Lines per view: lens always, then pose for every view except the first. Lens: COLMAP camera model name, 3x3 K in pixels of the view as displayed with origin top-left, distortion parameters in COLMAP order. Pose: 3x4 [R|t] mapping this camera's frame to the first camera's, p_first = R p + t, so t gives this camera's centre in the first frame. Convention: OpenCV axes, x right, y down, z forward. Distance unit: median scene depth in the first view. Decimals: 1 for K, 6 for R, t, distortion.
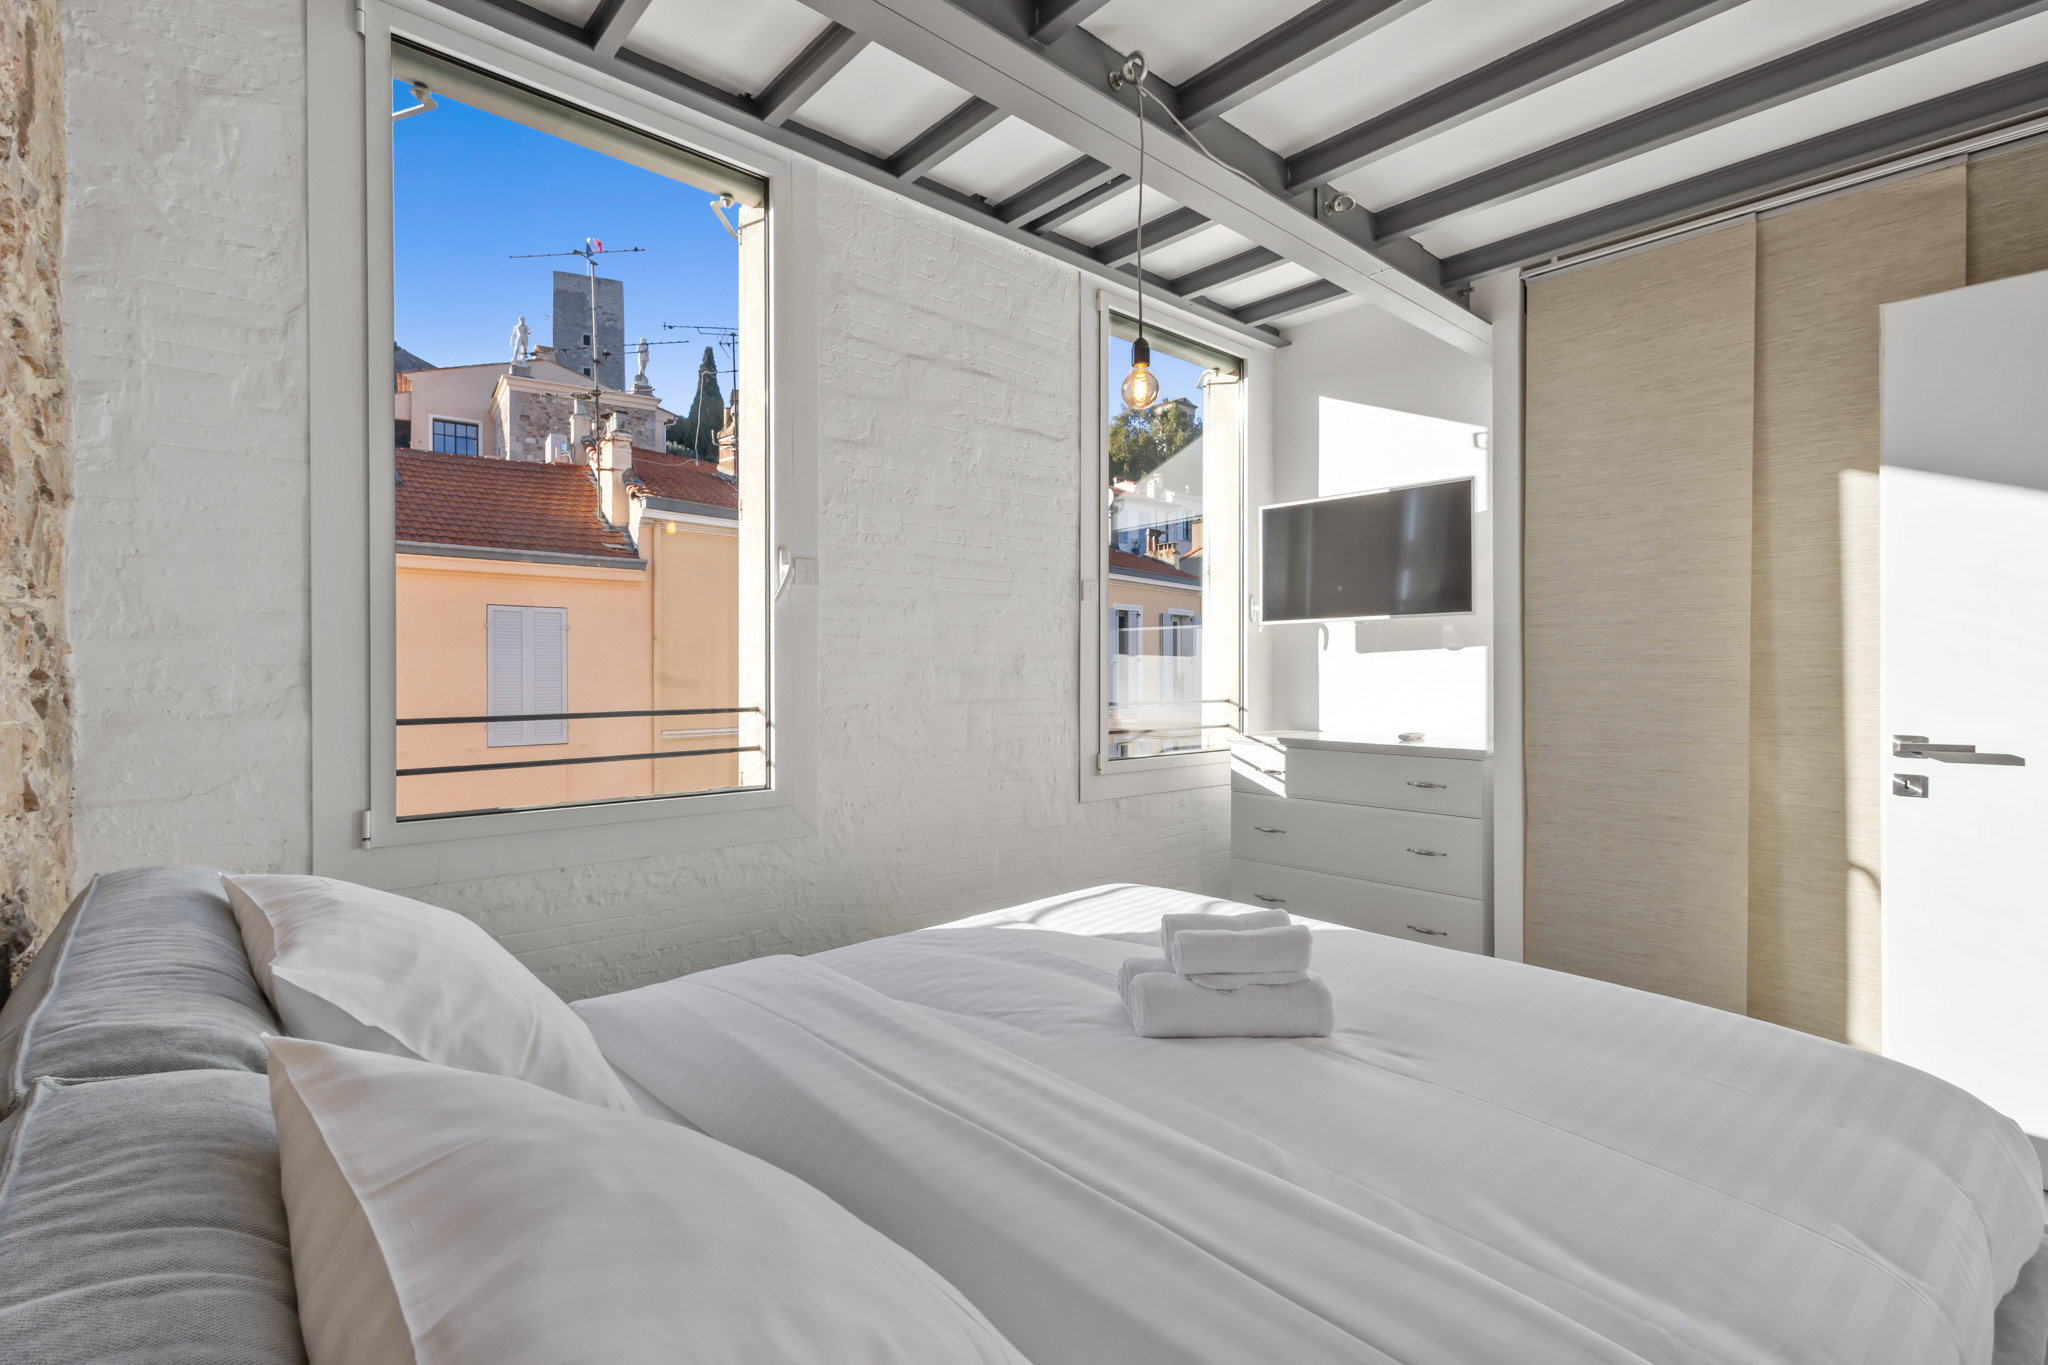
lens RADIAL K [[940.4, 0, 1017.6], [0, 940.4, 678.6], [0, 0, 1]] dist [0.014553, -0.004317]
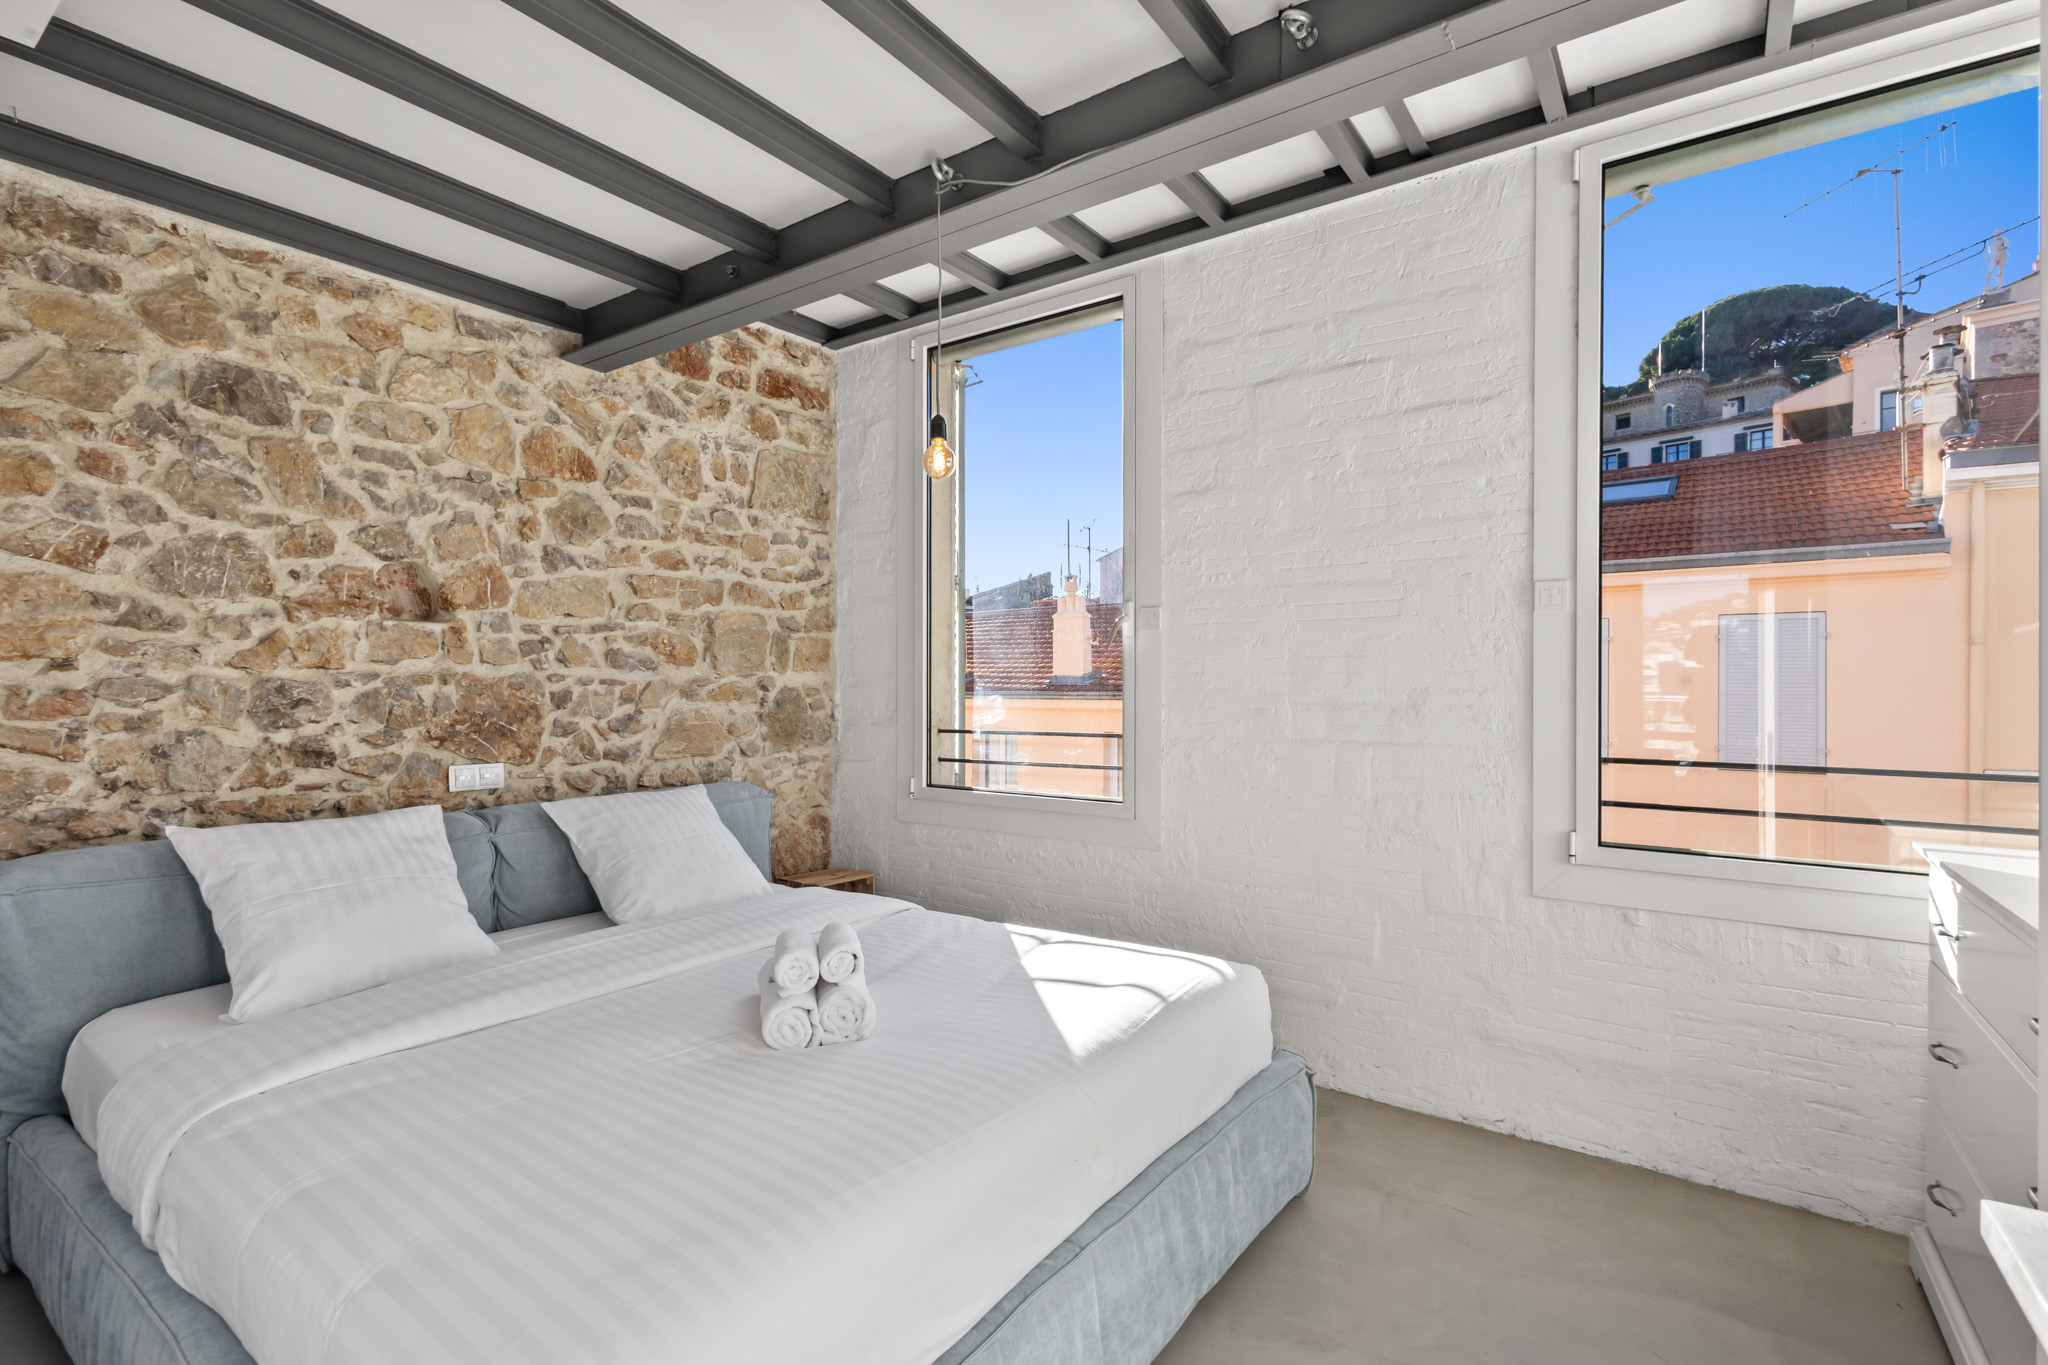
lens RADIAL K [[940.4, 0, 1024.0], [0, 940.4, 688.7], [0, 0, 1]] dist [0.014553, -0.004317]
pose [[0.228864, 0.004531, -0.973448, 0.737895], [-0.004665, 0.999983, 0.003558, -0.027345], [0.973447, 0.003727, 0.228881, 0.508210]]
